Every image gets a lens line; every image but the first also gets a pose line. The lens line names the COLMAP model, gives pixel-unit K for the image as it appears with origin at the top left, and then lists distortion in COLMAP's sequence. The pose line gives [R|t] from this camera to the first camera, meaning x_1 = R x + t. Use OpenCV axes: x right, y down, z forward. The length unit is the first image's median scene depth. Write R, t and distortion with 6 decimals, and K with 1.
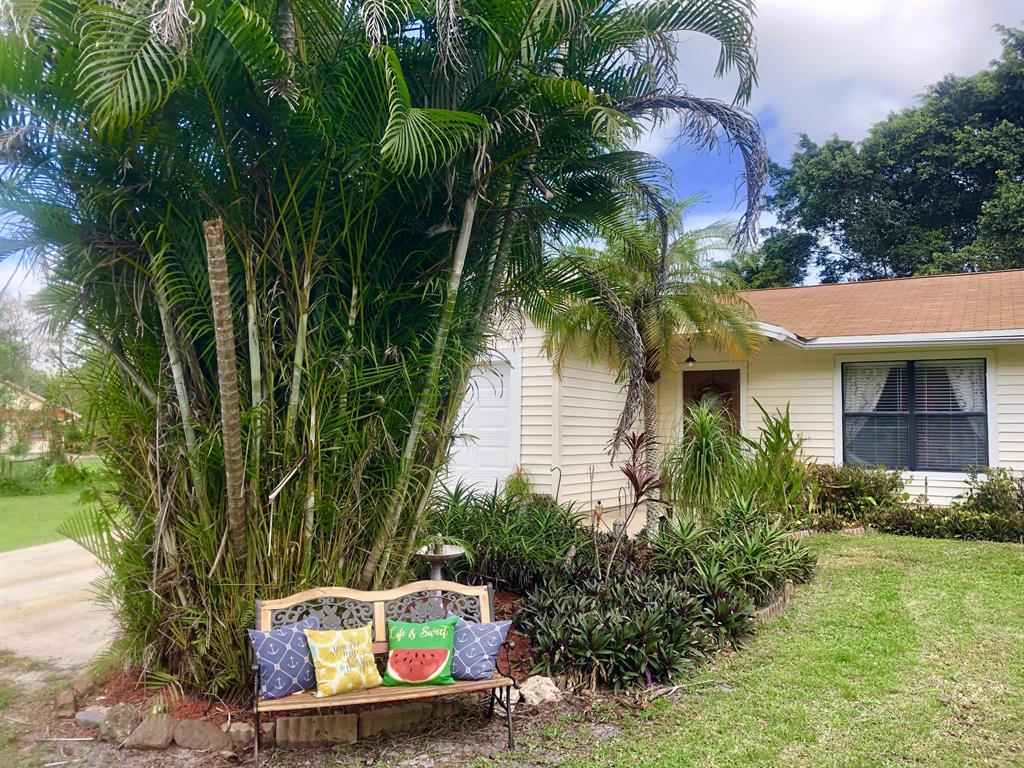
lens RADIAL K [[817.1, 0, 515.9], [0, 817.1, 404.1], [0, 0, 1]] dist [0.058479, -0.000536]
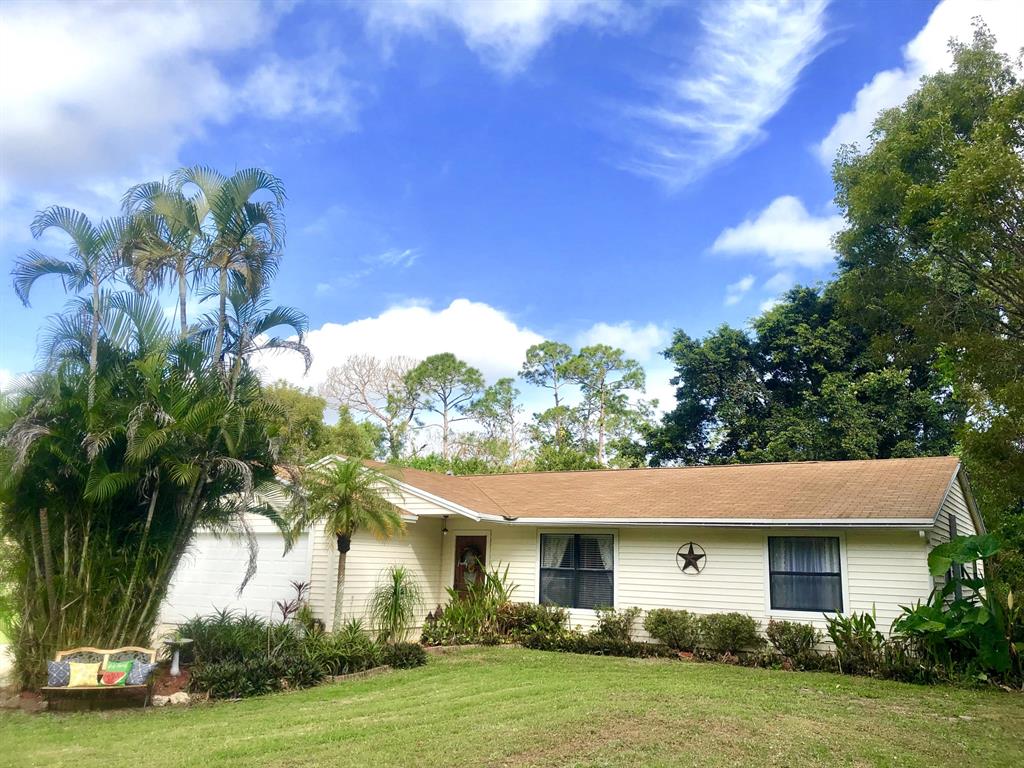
lens RADIAL K [[840.4, 0, 513.6], [0, 840.4, 382.0], [0, 0, 1]] dist [0.022114, -0.004316]
pose [[0.996818, 0.004940, -0.079554, 0.548937], [-0.018910, 0.984239, -0.175829, -0.061815], [0.077431, 0.176774, 0.981201, -0.679478]]
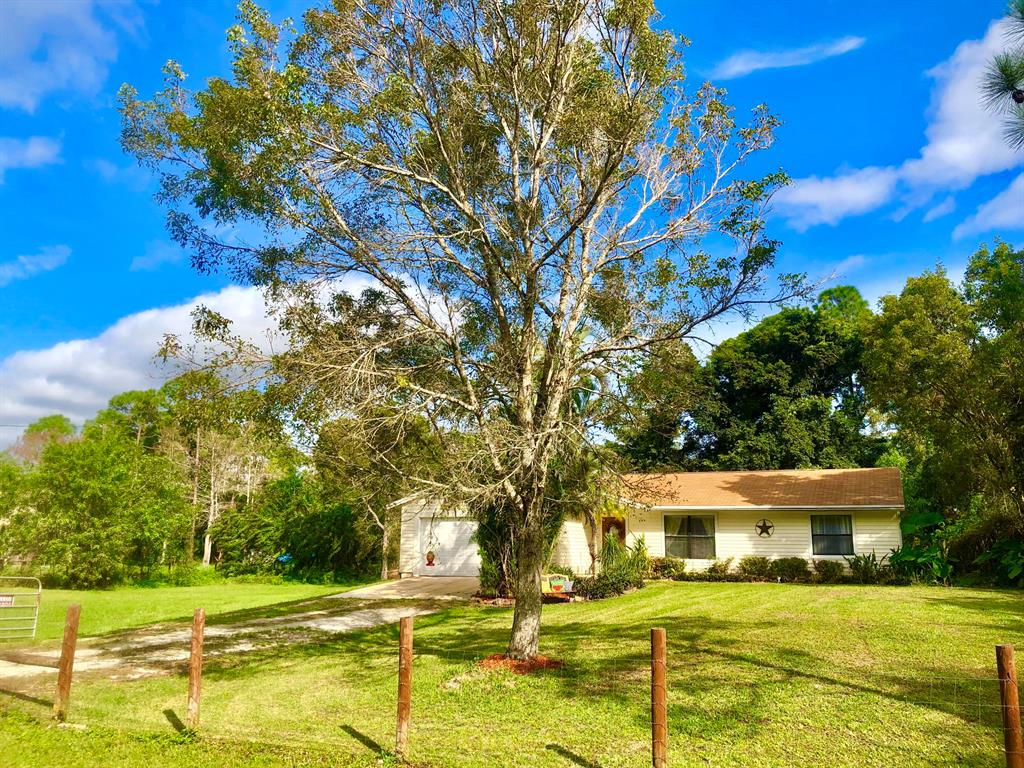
lens RADIAL K [[886.3, 0, 485.0], [0, 886.3, 384.0], [0, 0, 1]] dist [-0.003503, -0.005839]
pose [[0.996201, 0.019677, 0.084835, -0.448142], [-0.007111, 0.989267, -0.145949, -0.057451], [-0.086797, 0.144791, 0.985648, -1.945928]]
